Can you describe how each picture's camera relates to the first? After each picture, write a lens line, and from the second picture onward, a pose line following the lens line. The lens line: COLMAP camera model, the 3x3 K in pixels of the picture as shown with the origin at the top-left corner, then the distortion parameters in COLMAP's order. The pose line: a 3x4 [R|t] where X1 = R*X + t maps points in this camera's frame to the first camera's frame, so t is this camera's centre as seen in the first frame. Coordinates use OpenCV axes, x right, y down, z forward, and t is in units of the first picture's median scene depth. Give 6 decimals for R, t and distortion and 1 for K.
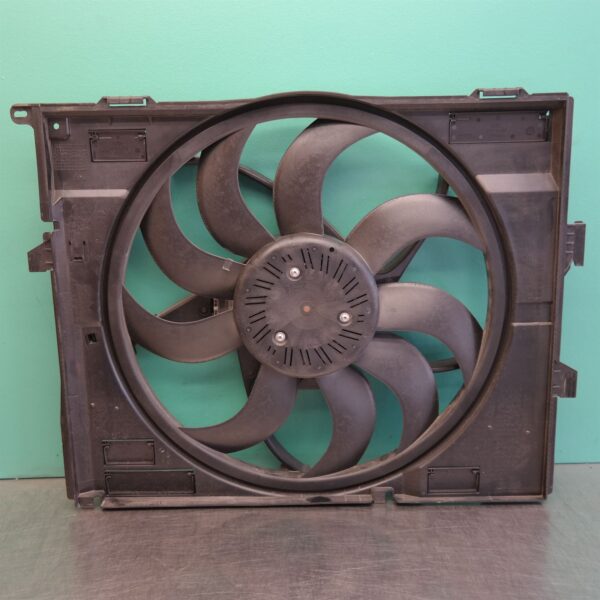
lens RADIAL K [[717.3, 0, 300.0], [0, 717.3, 300.0], [0, 0, 1]] dist [0.013297, 0.024054]
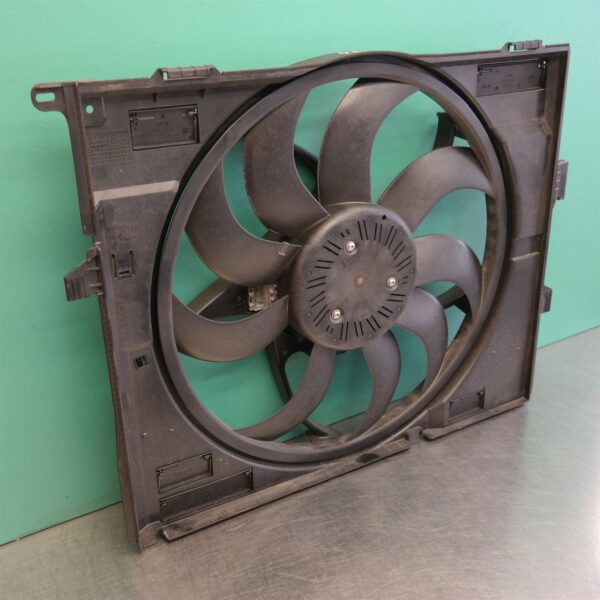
lens RADIAL K [[717.3, 0, 300.0], [0, 717.3, 300.0], [0, 0, 1]] dist [0.013297, 0.024054]
pose [[0.863628, -0.196719, 0.464163, -0.515613], [0.108803, 0.971757, 0.209404, -0.174112], [-0.492248, -0.130345, 0.860641, 0.210478]]
